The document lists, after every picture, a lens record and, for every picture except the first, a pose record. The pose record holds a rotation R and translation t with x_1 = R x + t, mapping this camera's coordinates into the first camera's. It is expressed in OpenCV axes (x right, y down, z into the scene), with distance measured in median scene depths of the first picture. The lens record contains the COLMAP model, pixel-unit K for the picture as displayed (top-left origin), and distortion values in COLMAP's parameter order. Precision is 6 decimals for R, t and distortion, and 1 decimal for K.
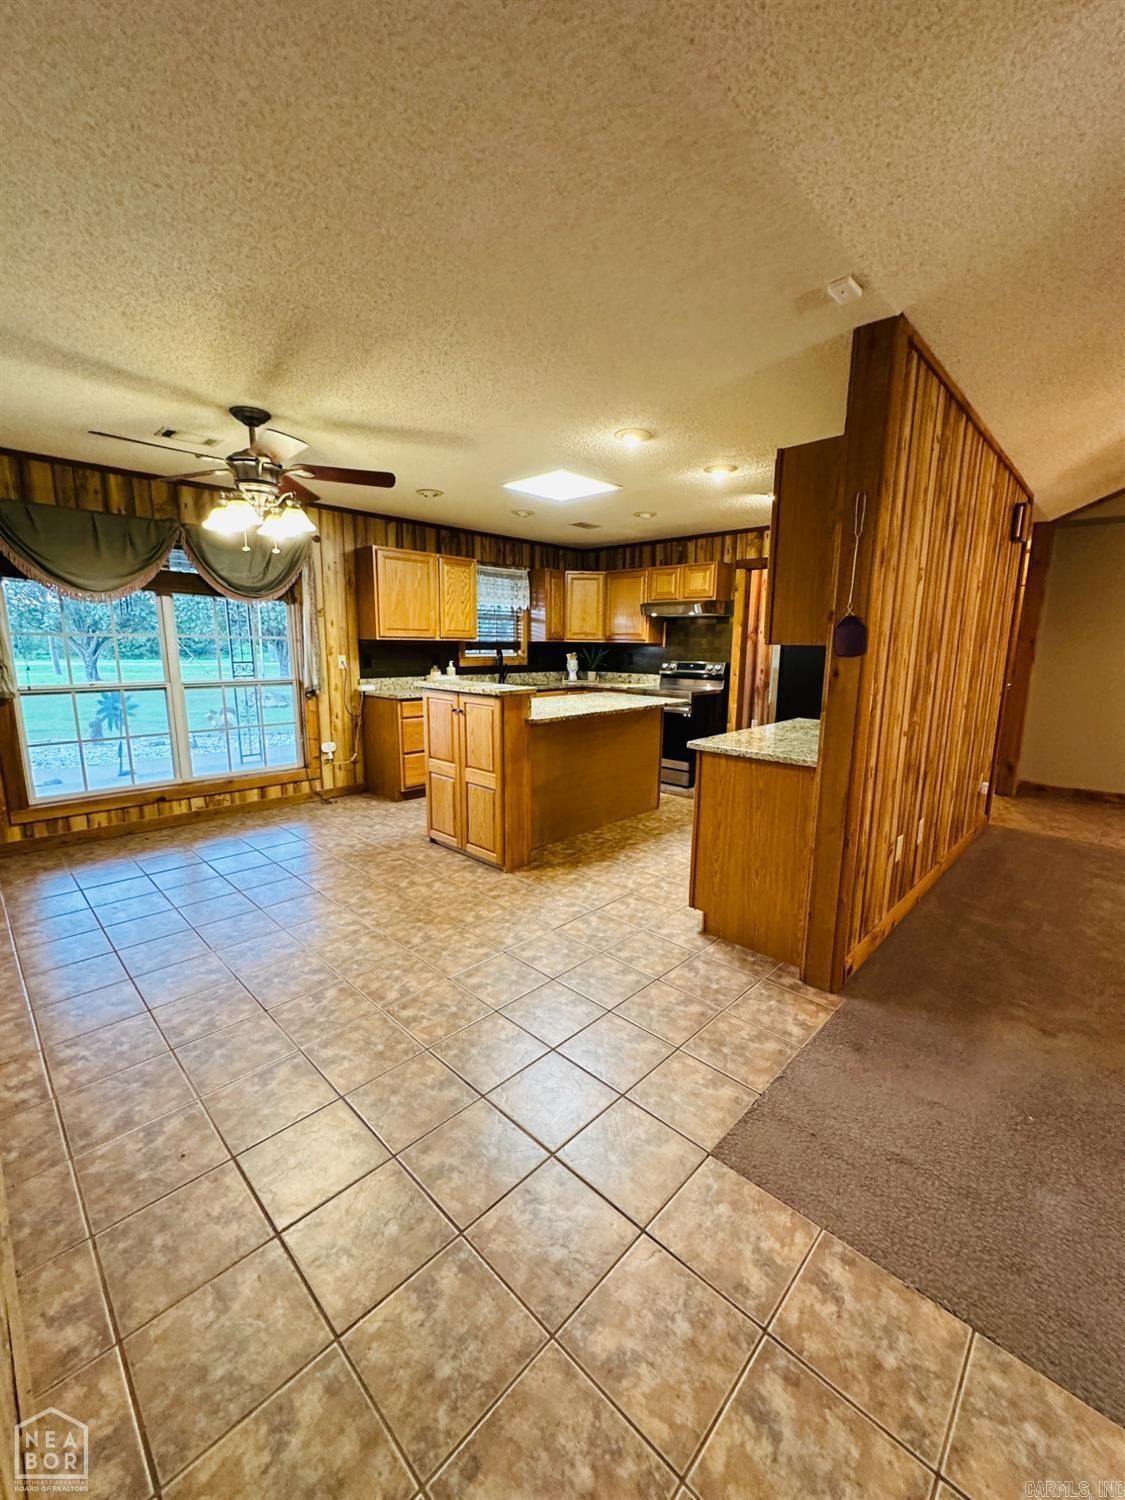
lens RADIAL K [[602.1, 0, 562.5], [0, 602.1, 750.0], [0, 0, 1]] dist [-0.001982, 0.000119]
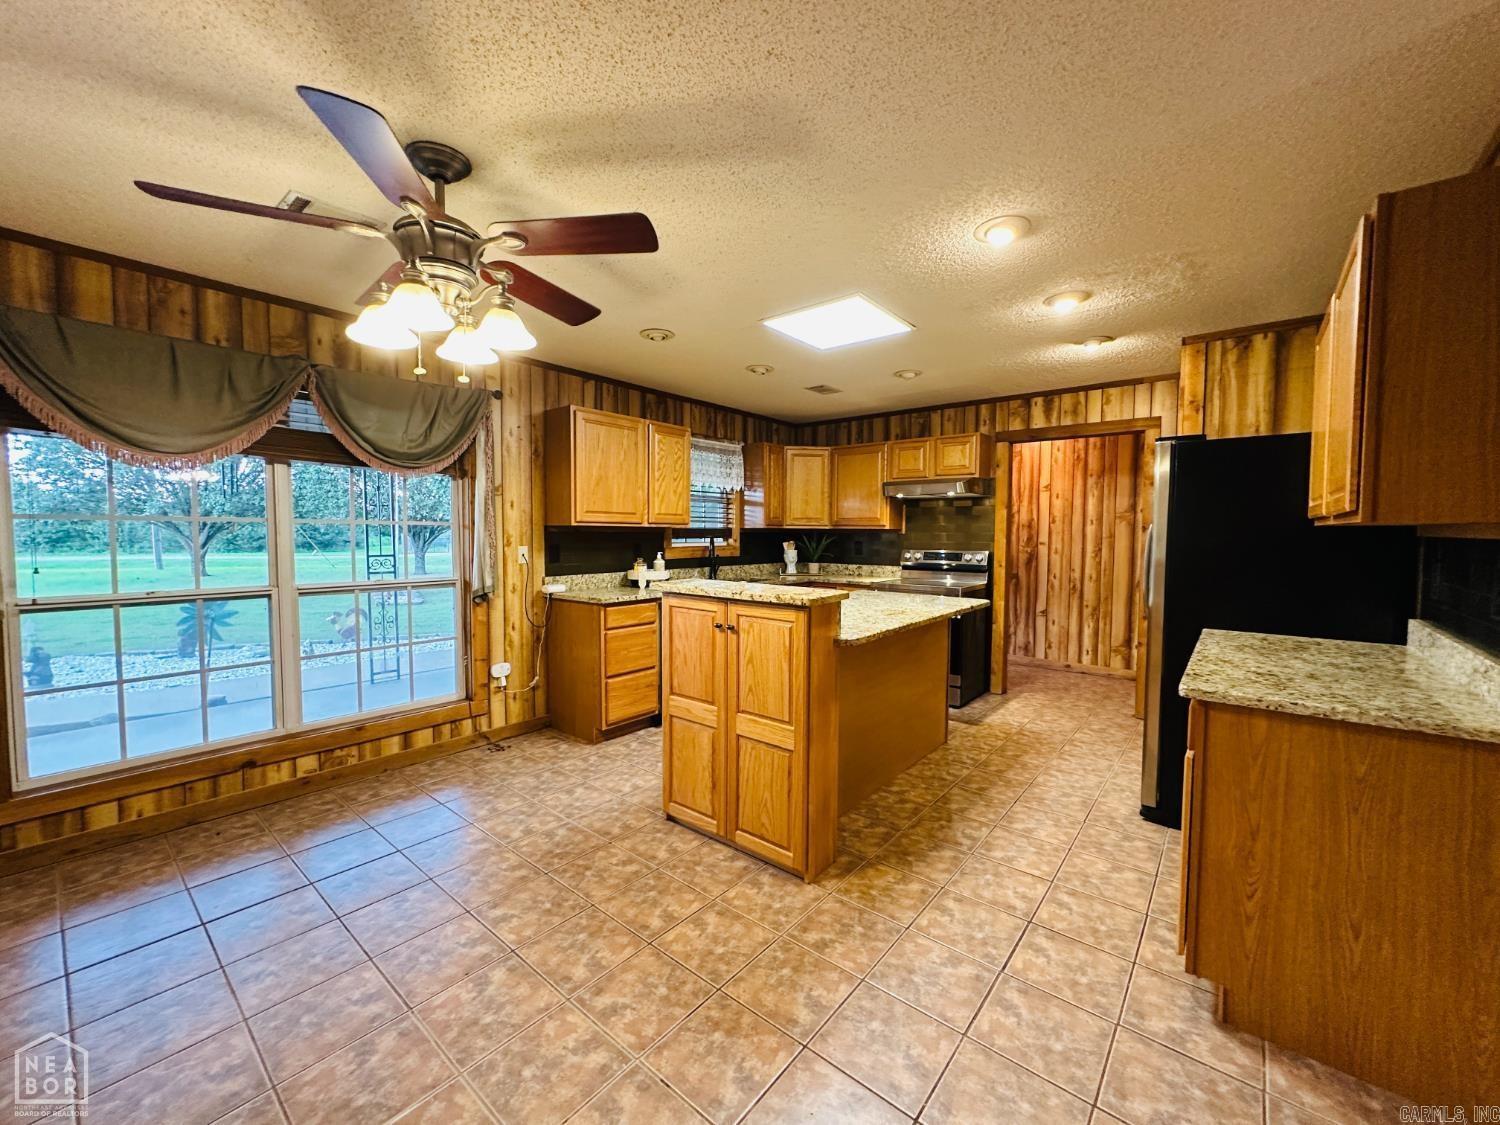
lens RADIAL K [[602.1, 0, 748.4], [0, 602.1, 562.2], [0, 0, 1]] dist [-0.001982, 0.000119]
pose [[0.997133, -0.009184, 0.075103, -0.150778], [0.018587, 0.991923, -0.125470, -0.039774], [-0.073344, 0.126507, 0.989251, 0.249791]]
